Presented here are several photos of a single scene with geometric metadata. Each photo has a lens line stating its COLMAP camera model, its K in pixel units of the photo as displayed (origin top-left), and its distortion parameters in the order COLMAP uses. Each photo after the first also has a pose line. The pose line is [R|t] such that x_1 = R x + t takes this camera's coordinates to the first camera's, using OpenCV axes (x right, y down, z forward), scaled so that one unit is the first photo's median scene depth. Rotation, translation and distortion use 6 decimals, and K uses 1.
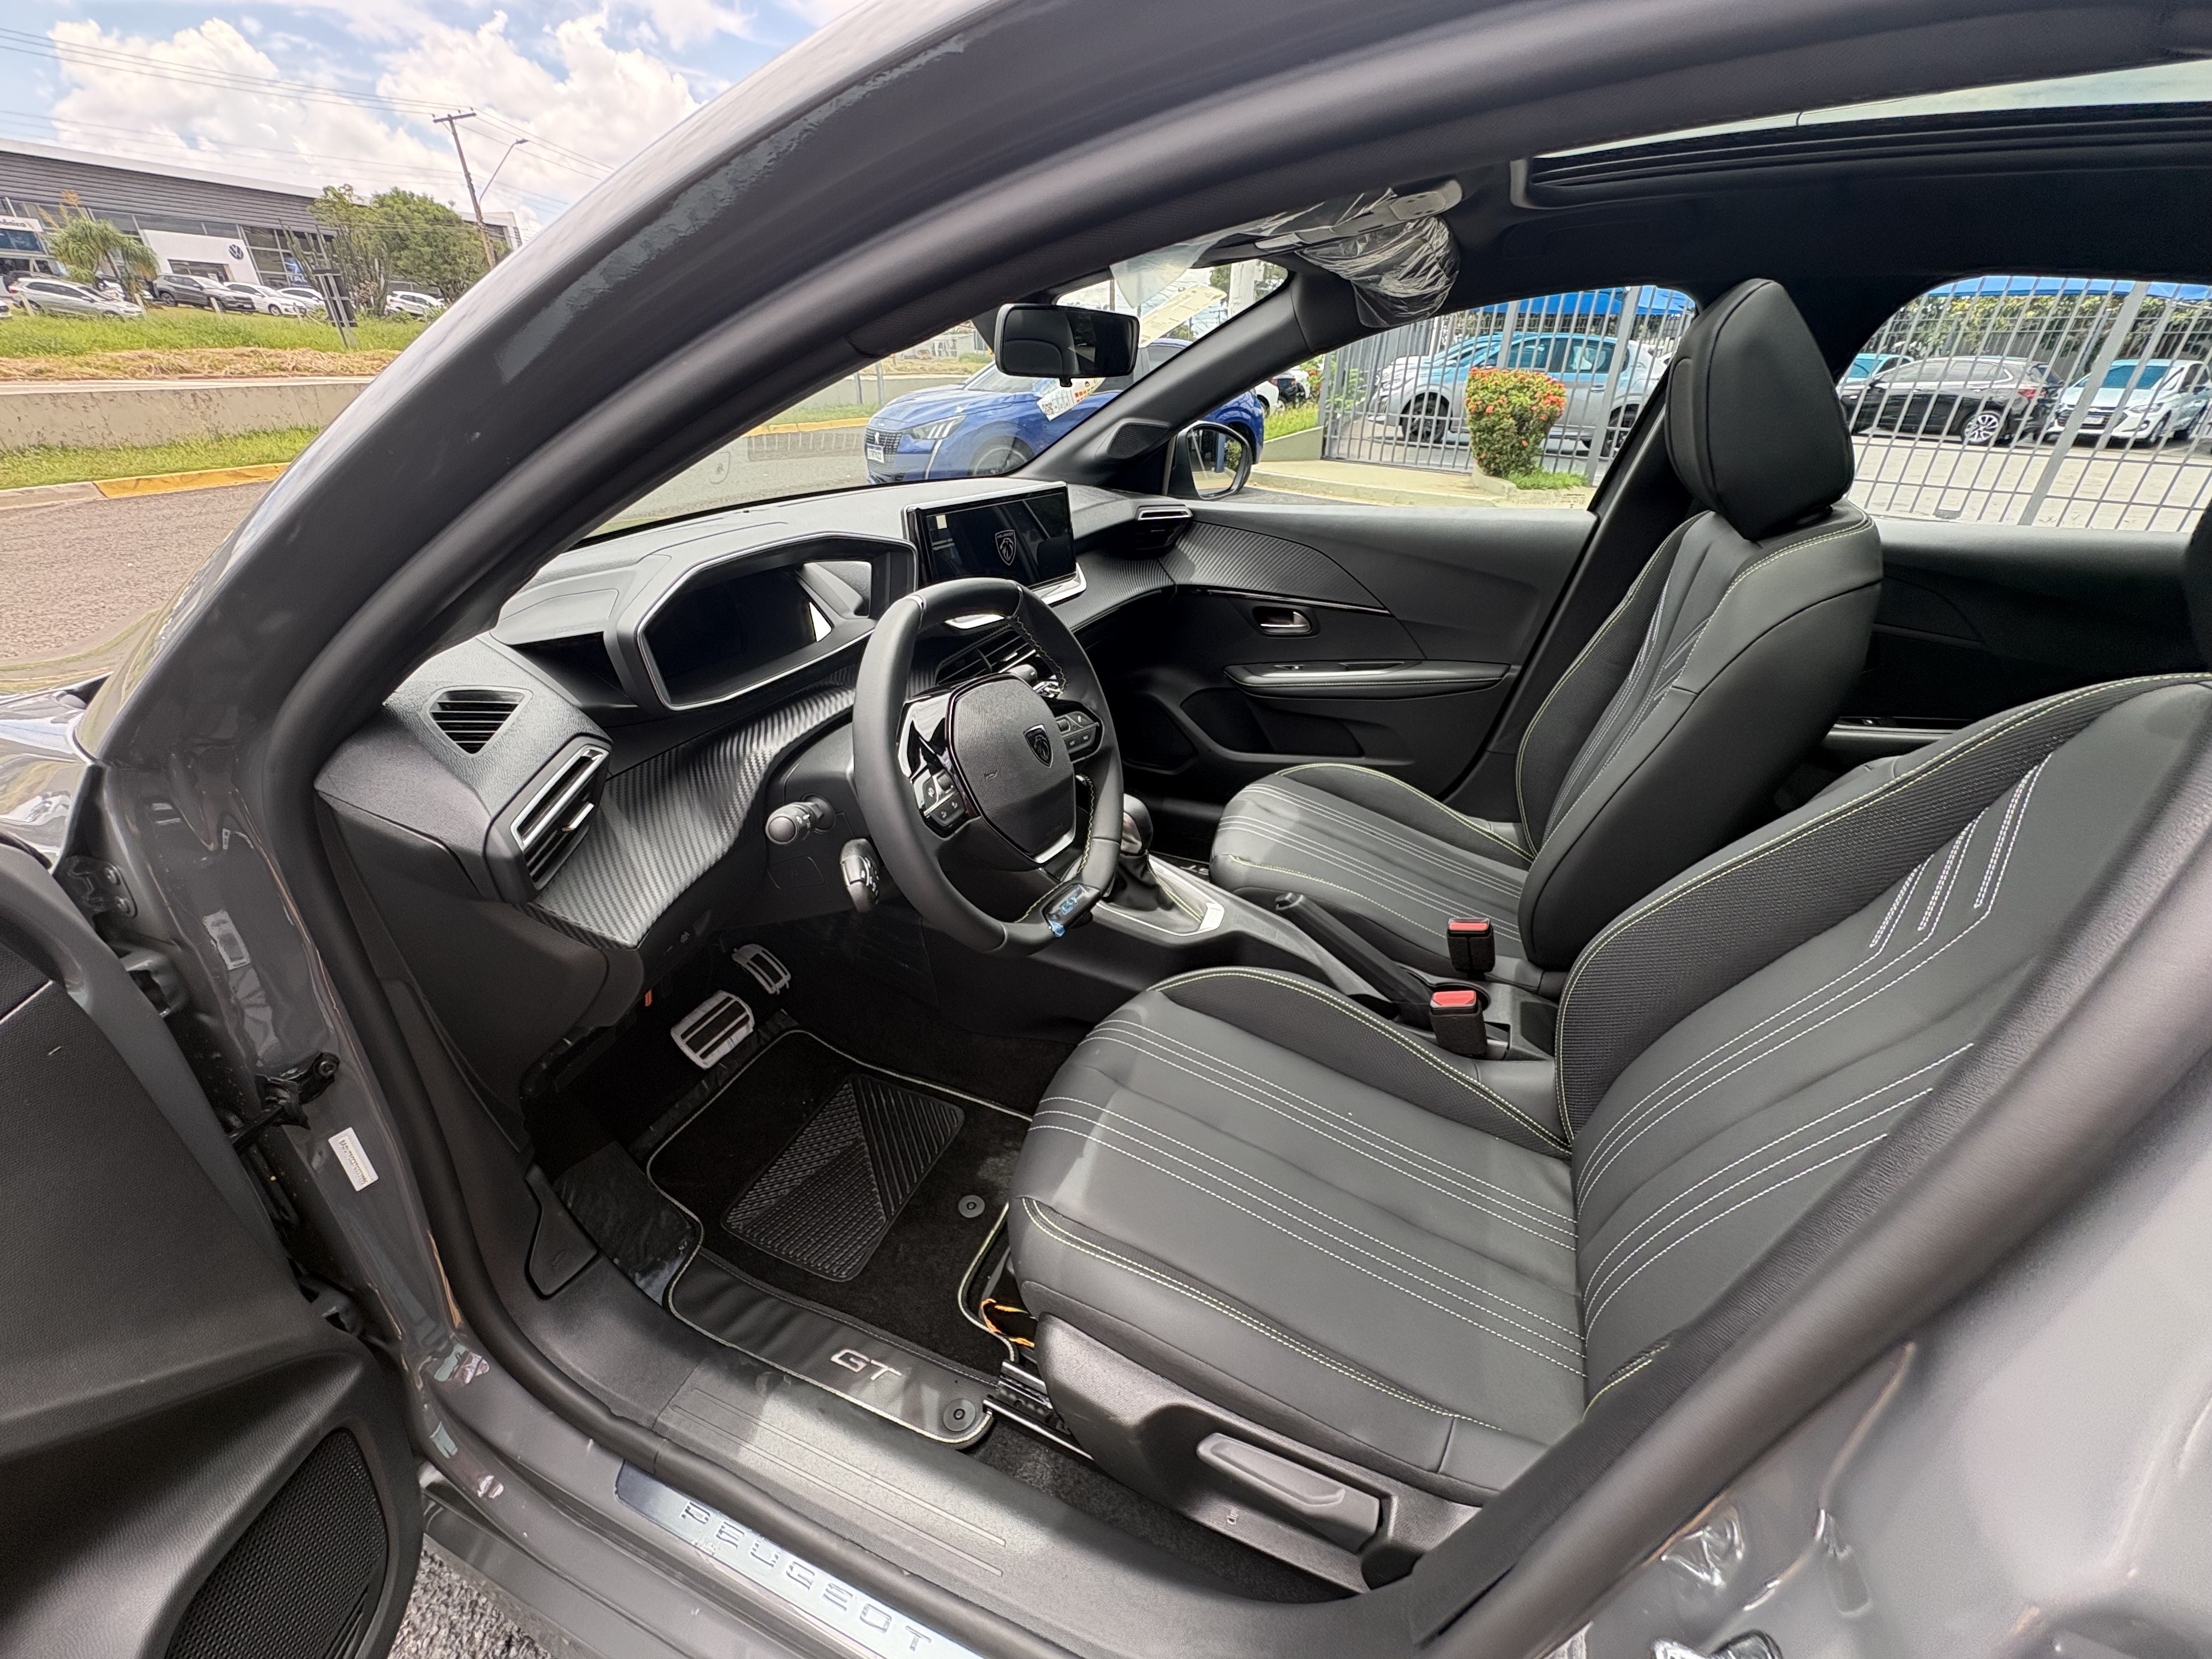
lens RADIAL K [[889.1, 0, 1106.0], [0, 889.1, 829.5], [0, 0, 1]] dist [0.001137, -0.000013]
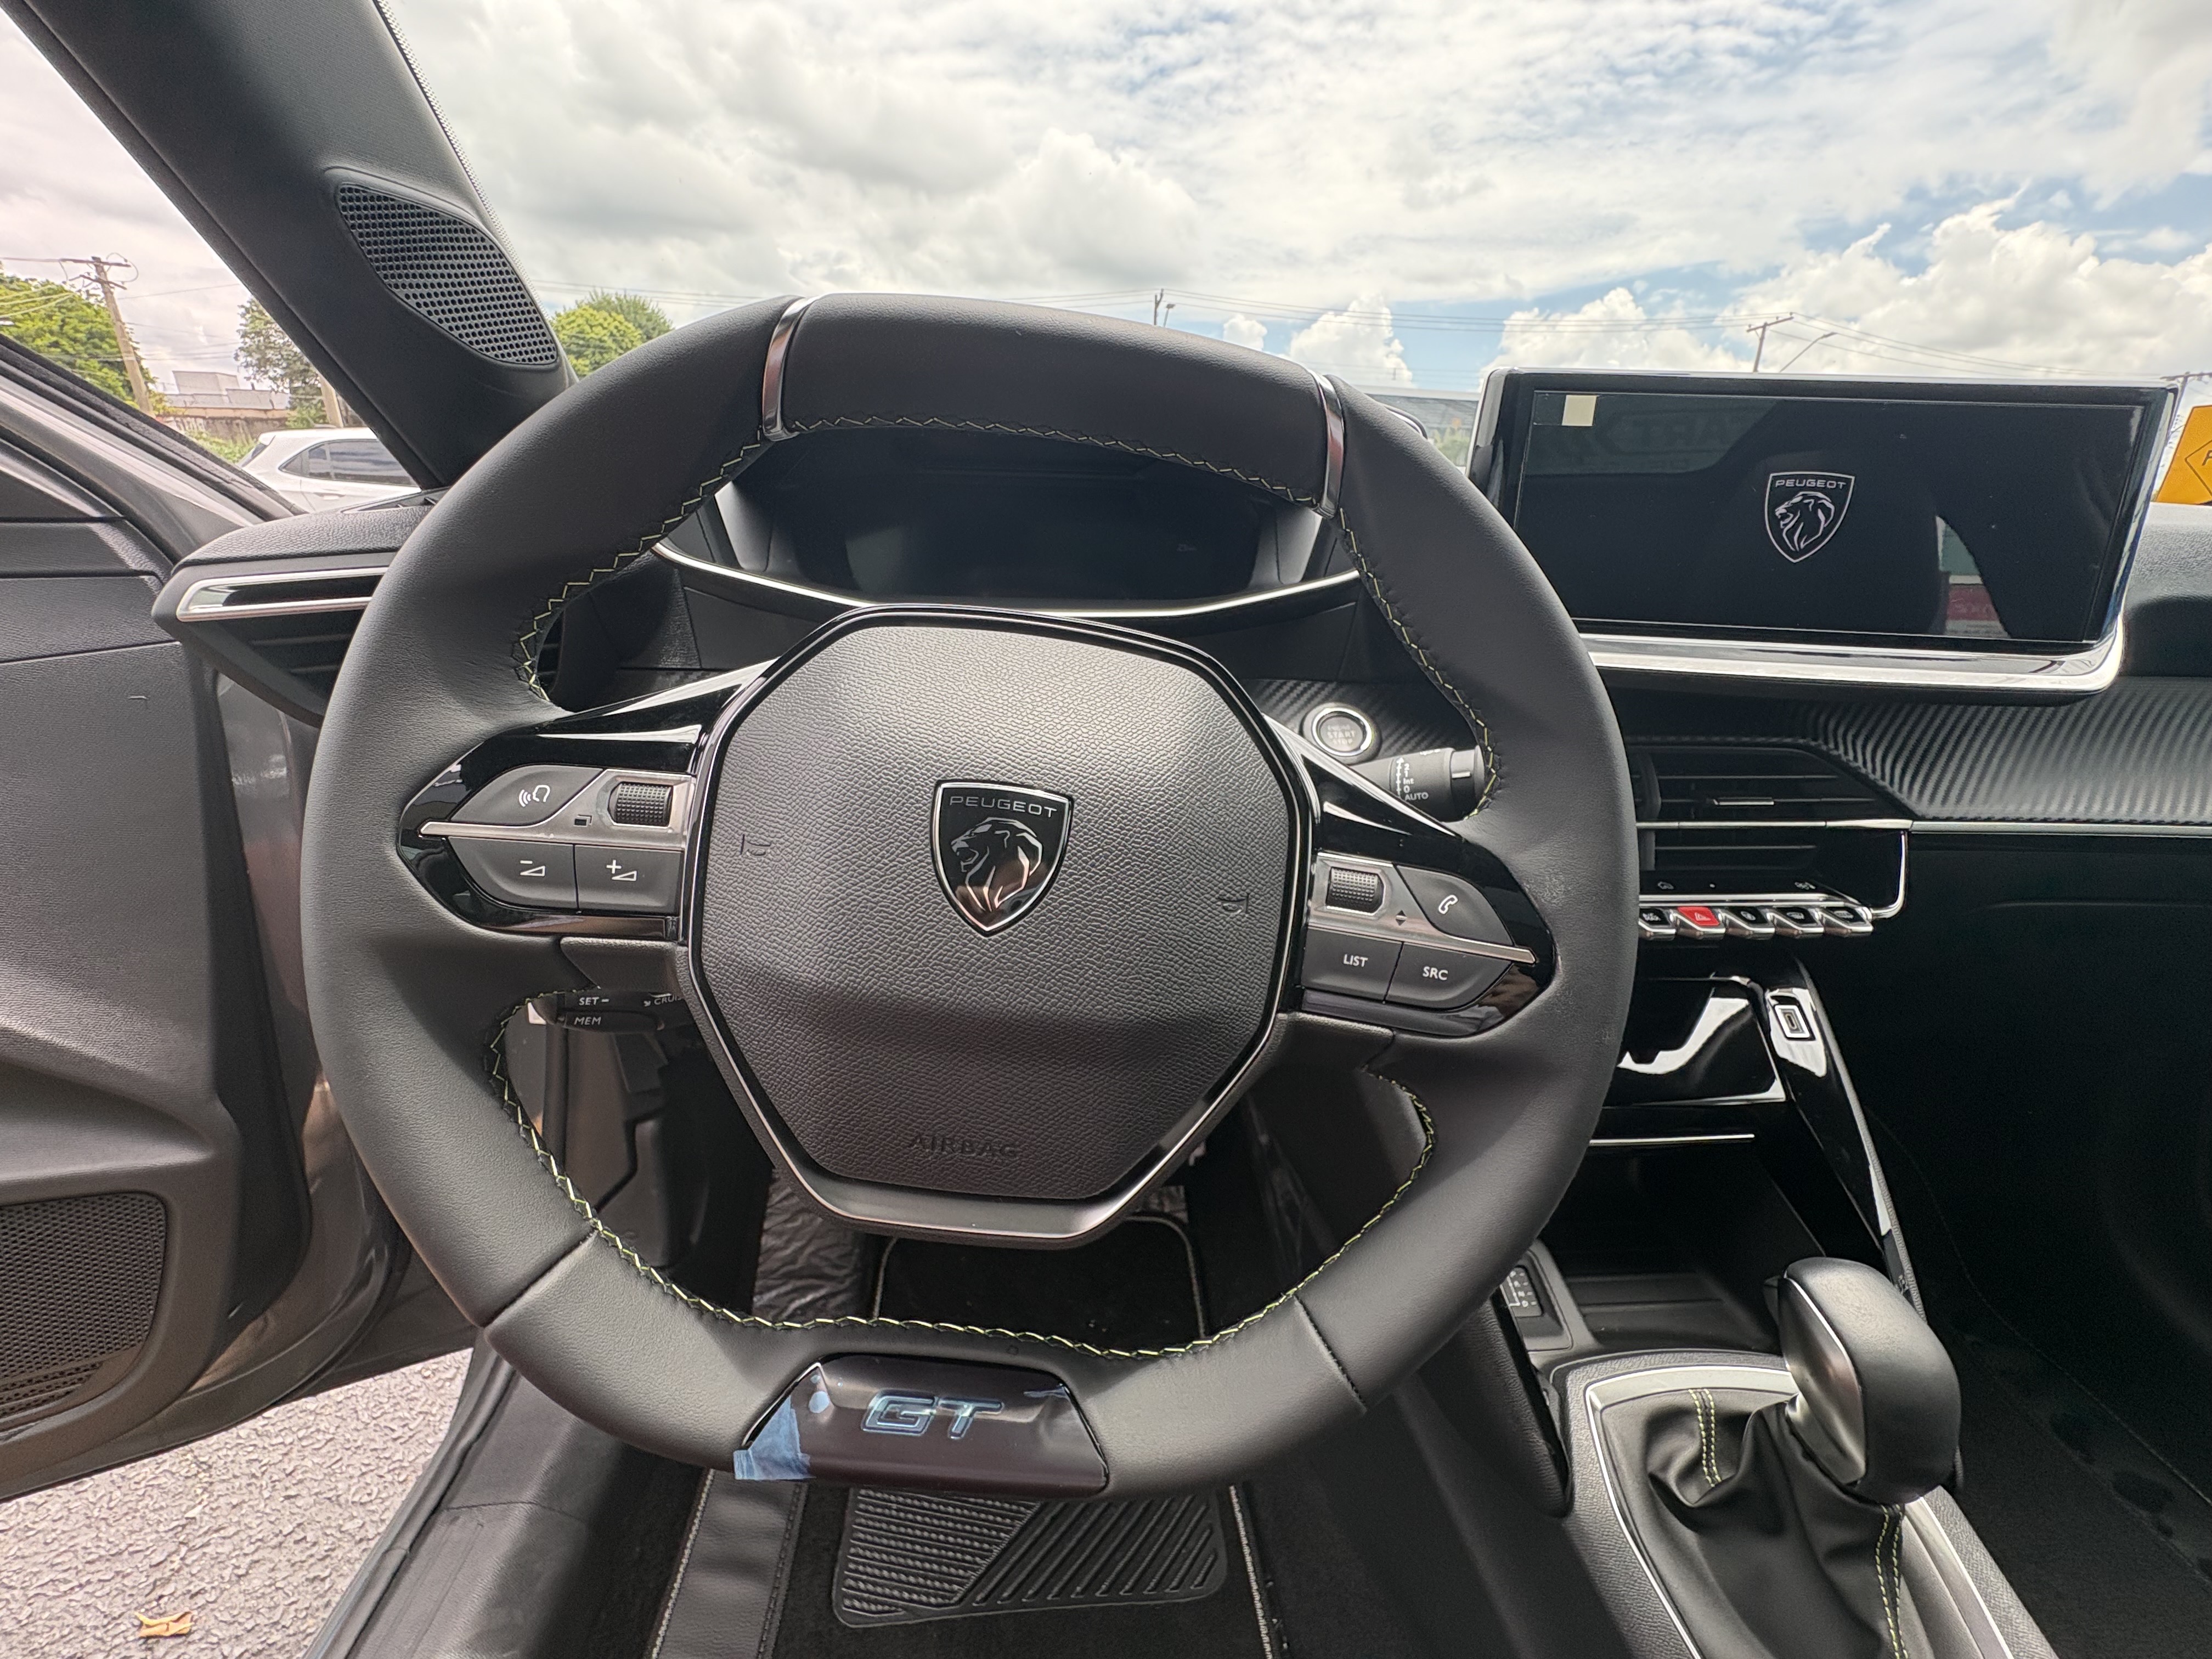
lens RADIAL K [[876.6, 0, 1107.4], [0, 876.6, 832.0], [0, 0, 1]] dist [-0.003302, -0.000024]
pose [[0.433111, 0.312050, -0.845600, 0.087373], [-0.445515, 0.889659, 0.100119, -0.073755], [0.783538, 0.333365, 0.524344, 0.448980]]
